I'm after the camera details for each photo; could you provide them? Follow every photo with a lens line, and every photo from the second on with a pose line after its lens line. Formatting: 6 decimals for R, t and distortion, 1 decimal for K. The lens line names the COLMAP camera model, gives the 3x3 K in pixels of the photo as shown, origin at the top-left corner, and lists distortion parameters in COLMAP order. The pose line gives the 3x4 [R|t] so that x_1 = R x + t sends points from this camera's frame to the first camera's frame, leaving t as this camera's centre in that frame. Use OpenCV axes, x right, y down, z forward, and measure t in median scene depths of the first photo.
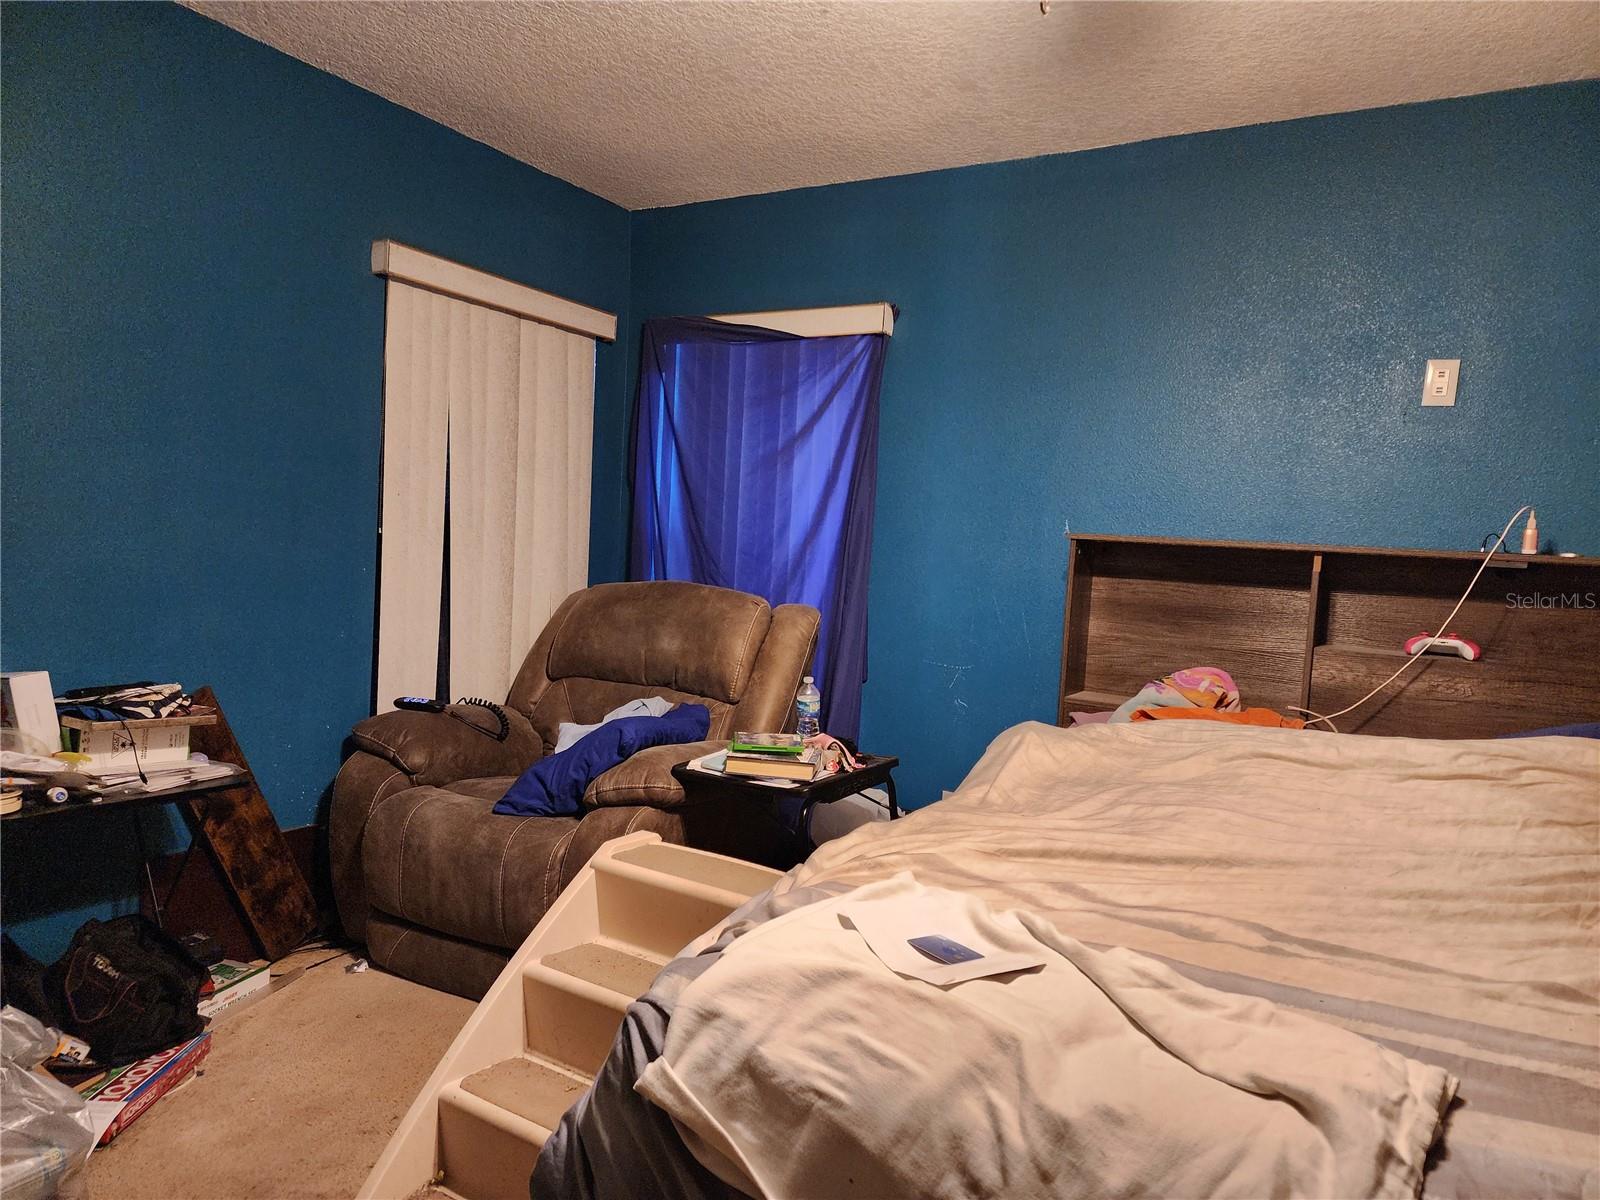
lens RADIAL K [[1074.9, 0, 798.2], [0, 1074.9, 589.7], [0, 0, 1]] dist [0.085549, -0.074523]
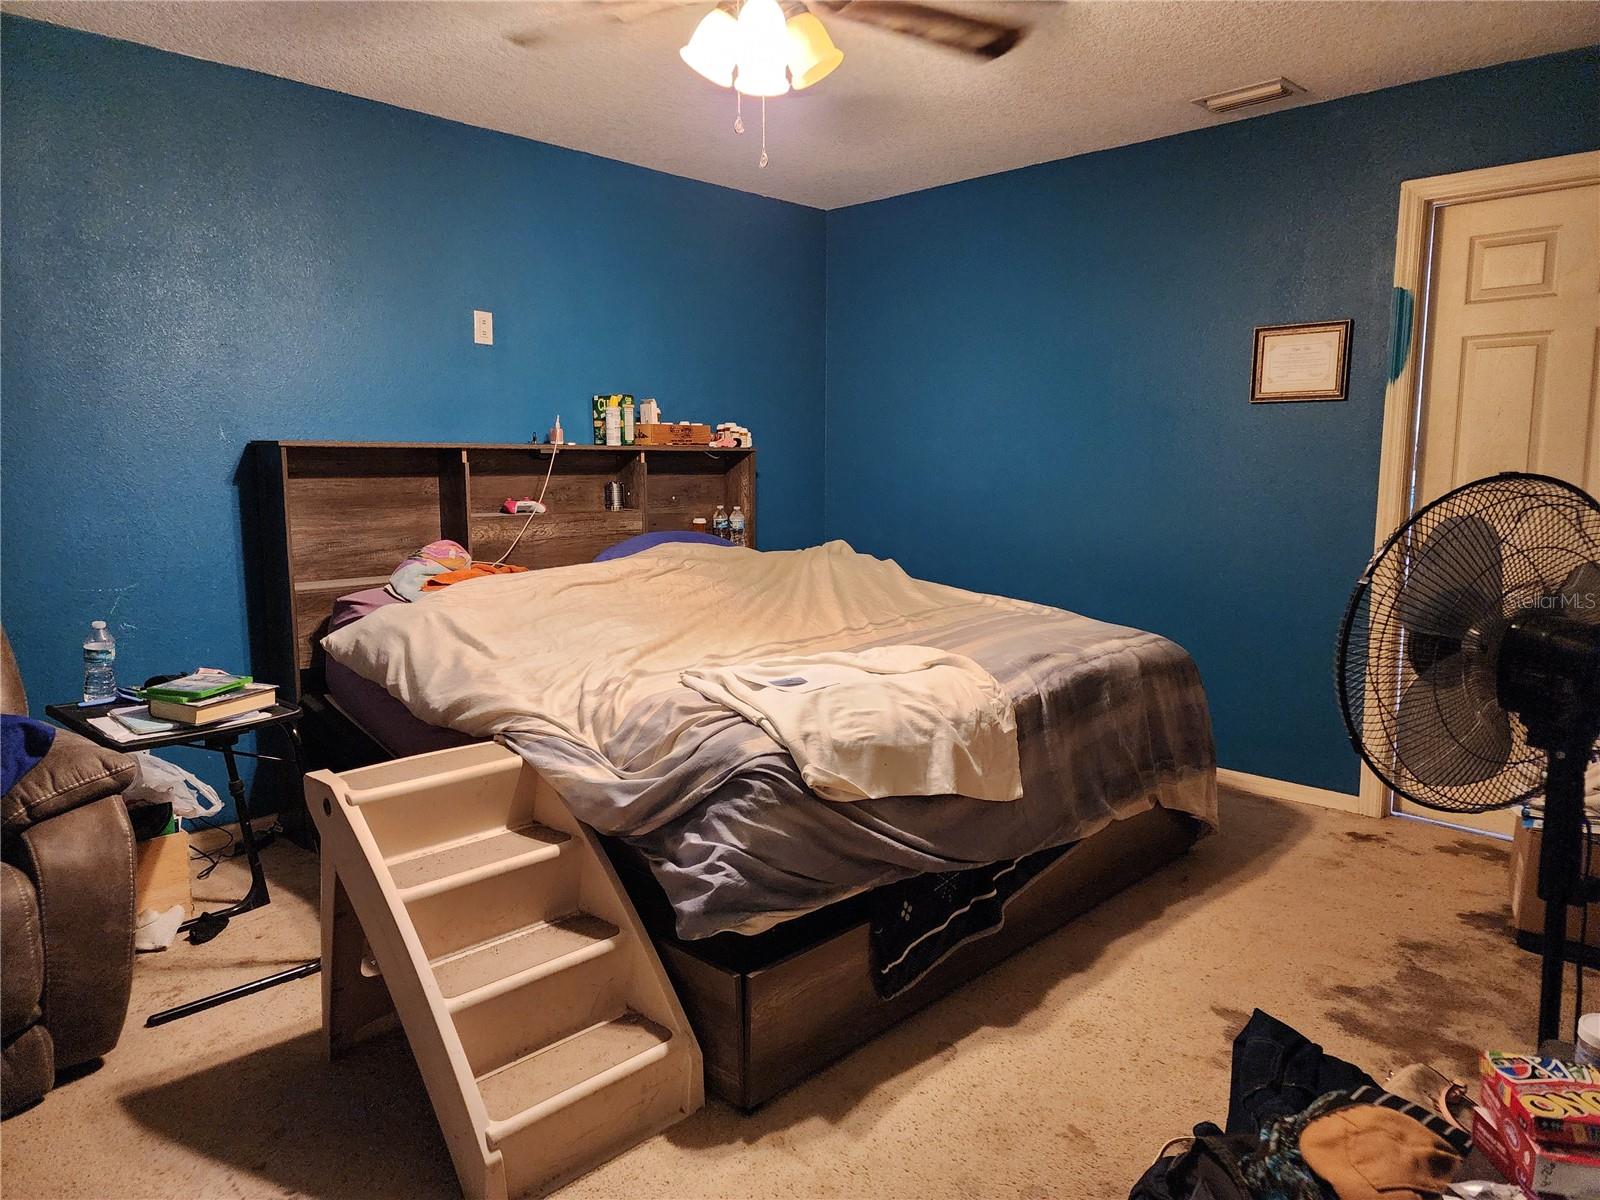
lens RADIAL K [[1074.9, 0, 798.2], [0, 1074.9, 589.7], [0, 0, 1]] dist [0.085549, -0.074523]
pose [[0.211114, -0.177586, 0.961194, -1.022351], [0.060663, 0.983842, 0.168447, -0.082641], [-0.975577, 0.022748, 0.218476, 0.370016]]
